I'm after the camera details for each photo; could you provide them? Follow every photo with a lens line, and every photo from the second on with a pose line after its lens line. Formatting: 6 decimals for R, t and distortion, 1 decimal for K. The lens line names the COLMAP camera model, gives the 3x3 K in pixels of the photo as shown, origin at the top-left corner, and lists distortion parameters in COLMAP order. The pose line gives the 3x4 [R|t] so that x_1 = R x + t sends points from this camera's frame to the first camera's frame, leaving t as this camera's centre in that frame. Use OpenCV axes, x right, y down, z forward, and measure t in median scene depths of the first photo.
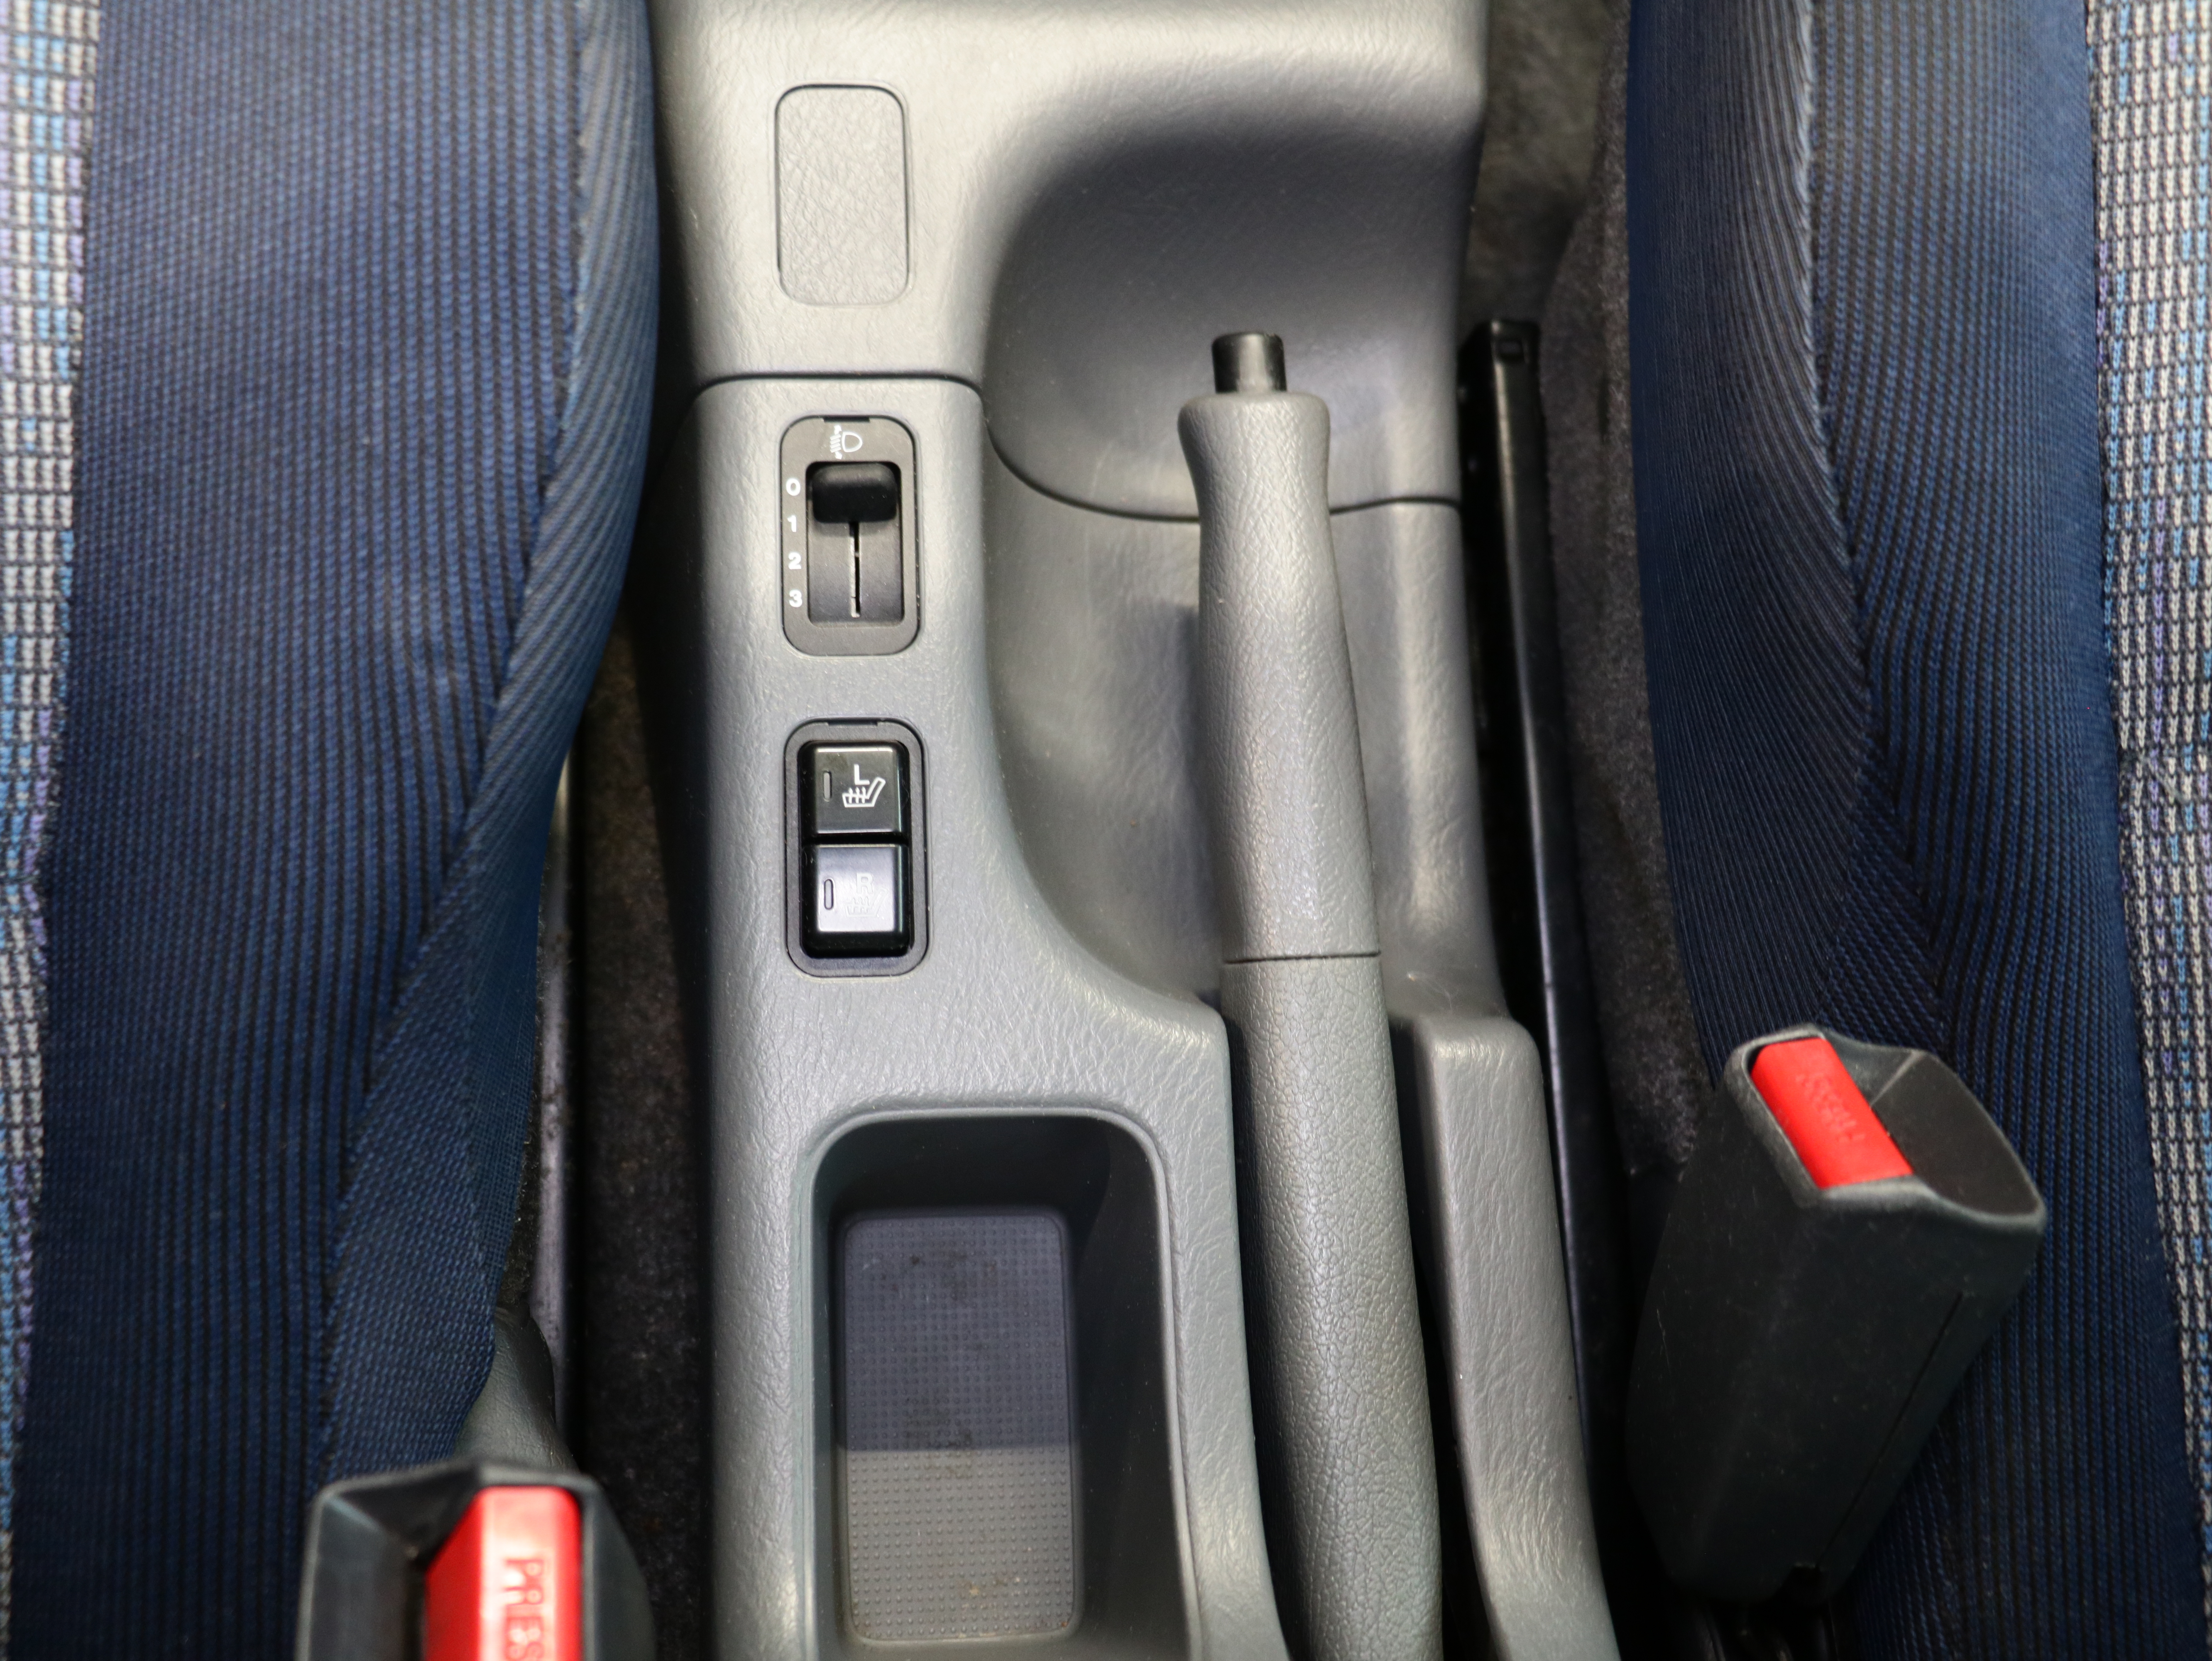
lens RADIAL K [[2361.3, 0, 1106.0], [0, 2361.3, 830.5], [0, 0, 1]] dist [-0.076570, 0.108083]
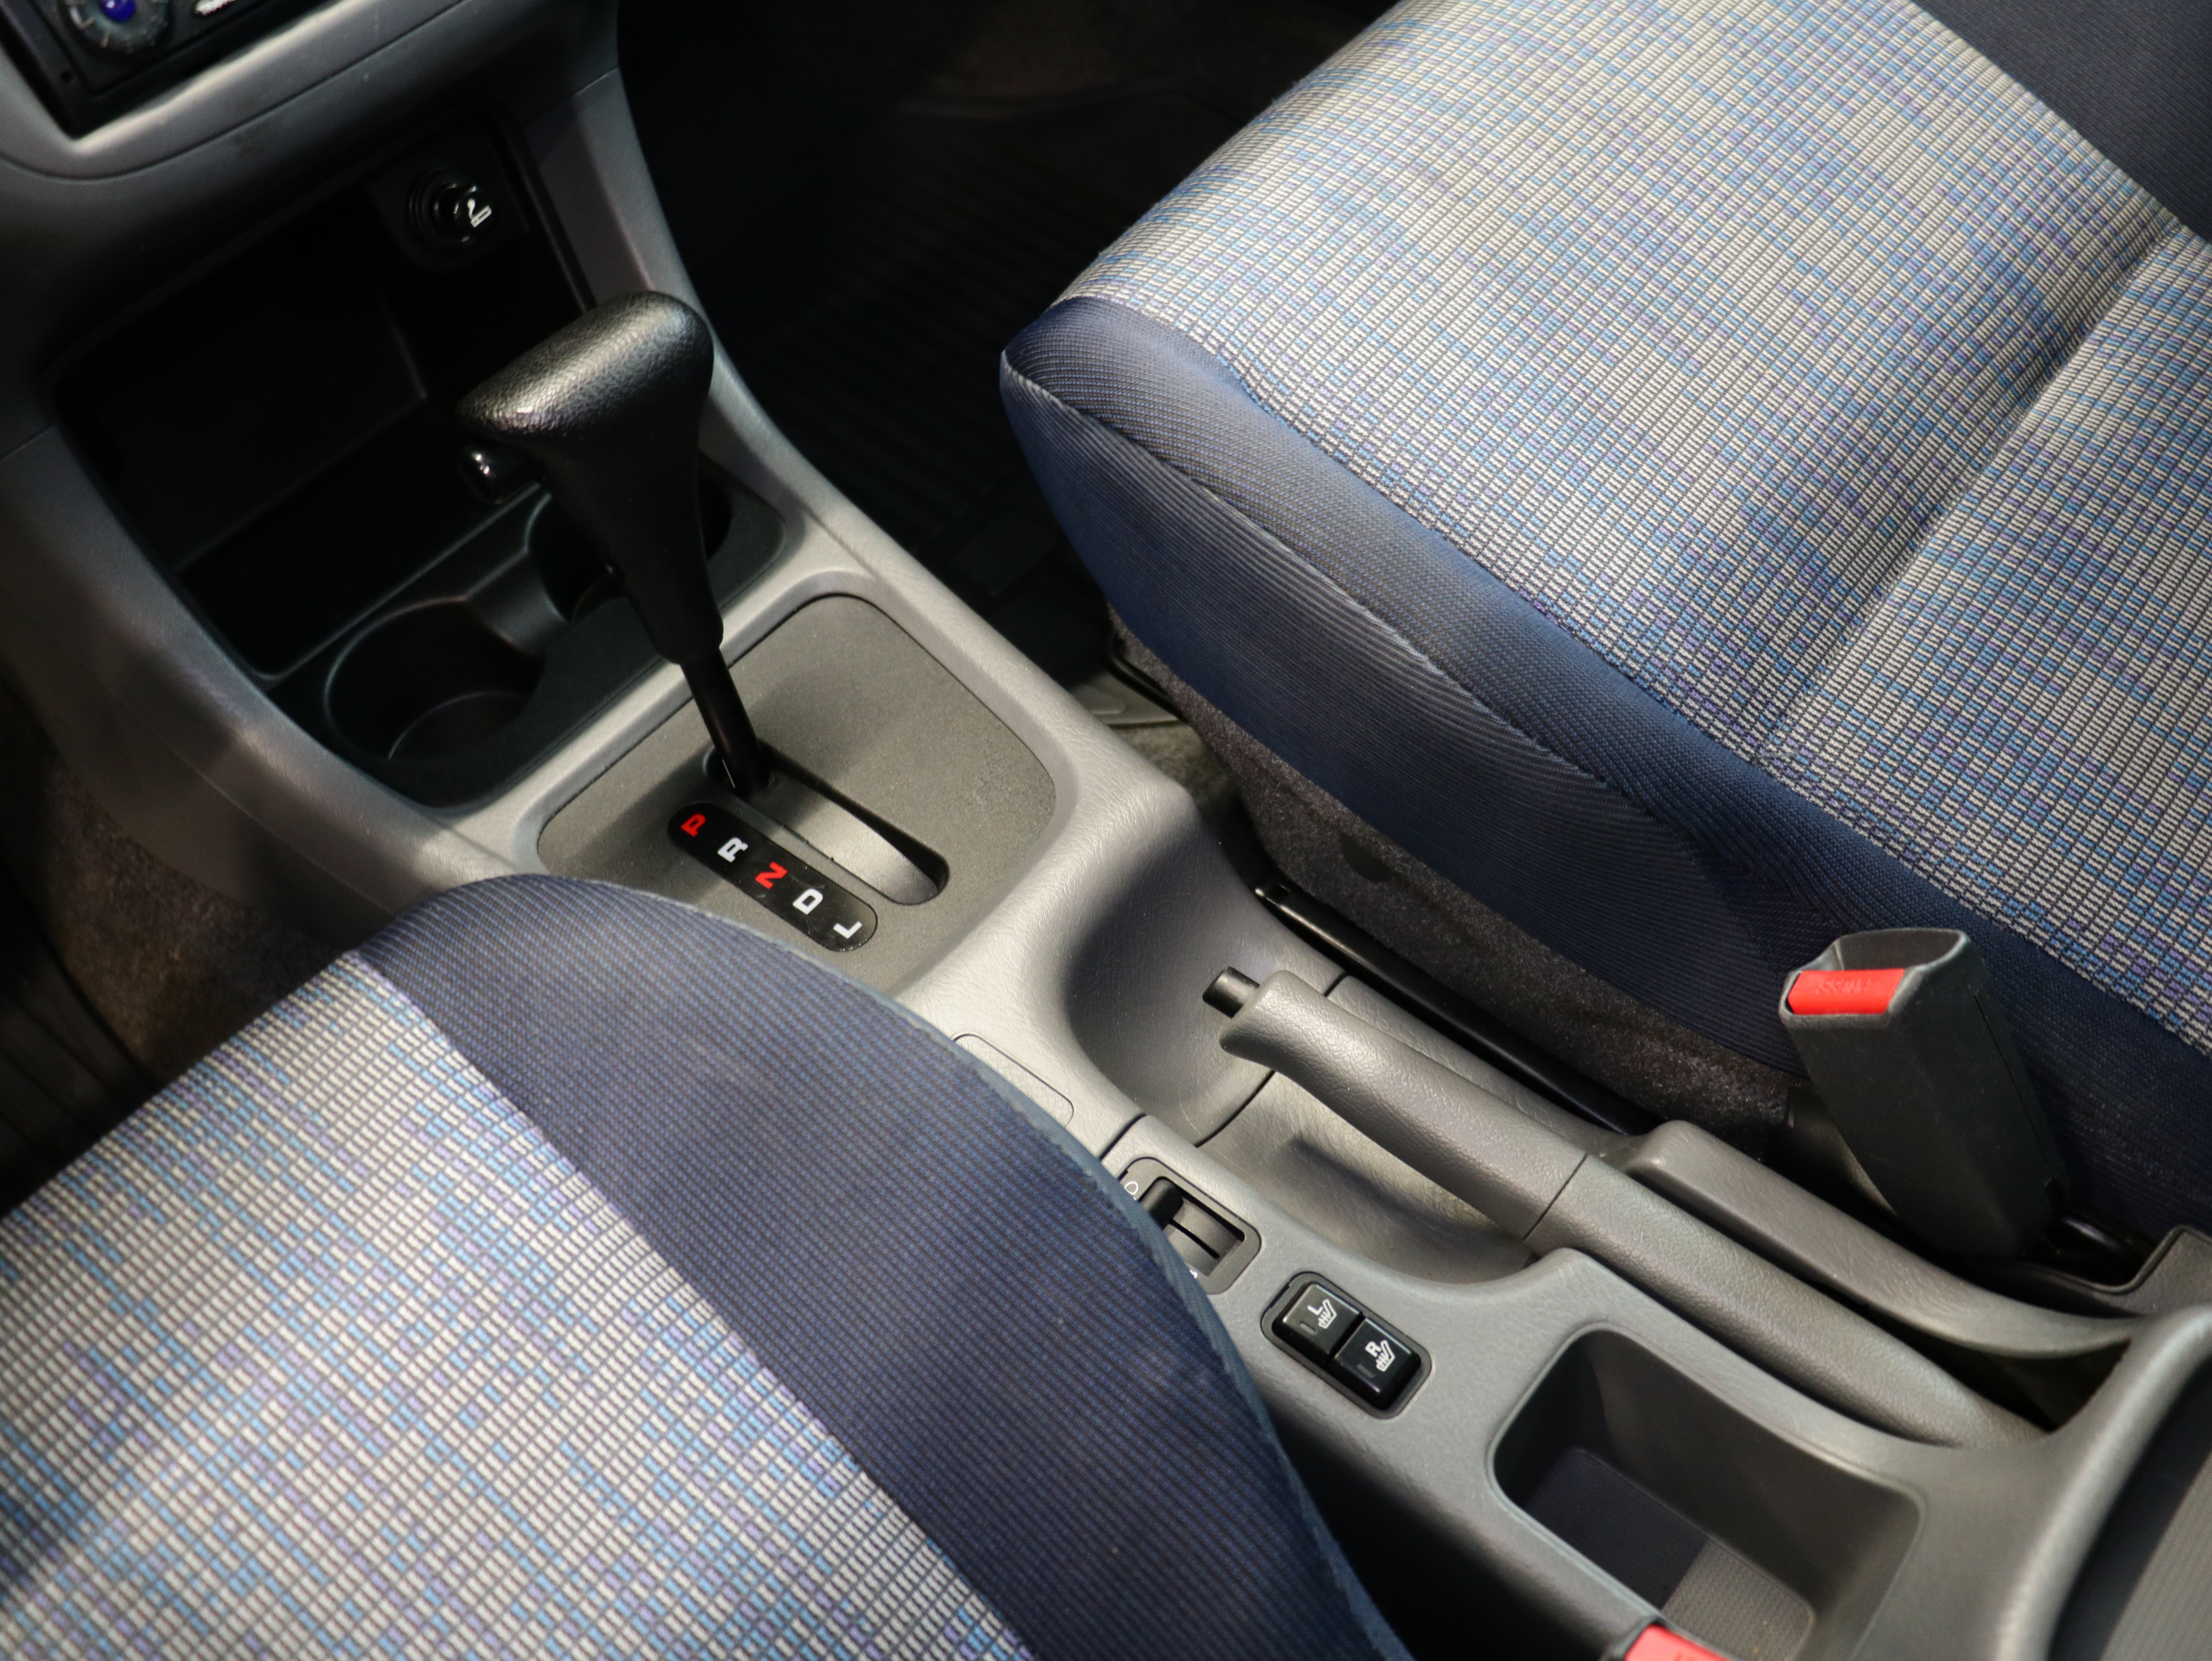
lens RADIAL K [[2081.5, 0, 1106.0], [0, 2081.5, 830.5], [0, 0, 1]] dist [-0.028189, 0.014650]
pose [[0.660413, -0.682979, 0.312081, -0.411960], [0.748224, 0.633602, -0.196745, -0.057243], [-0.063362, 0.363440, 0.929461, -0.406655]]
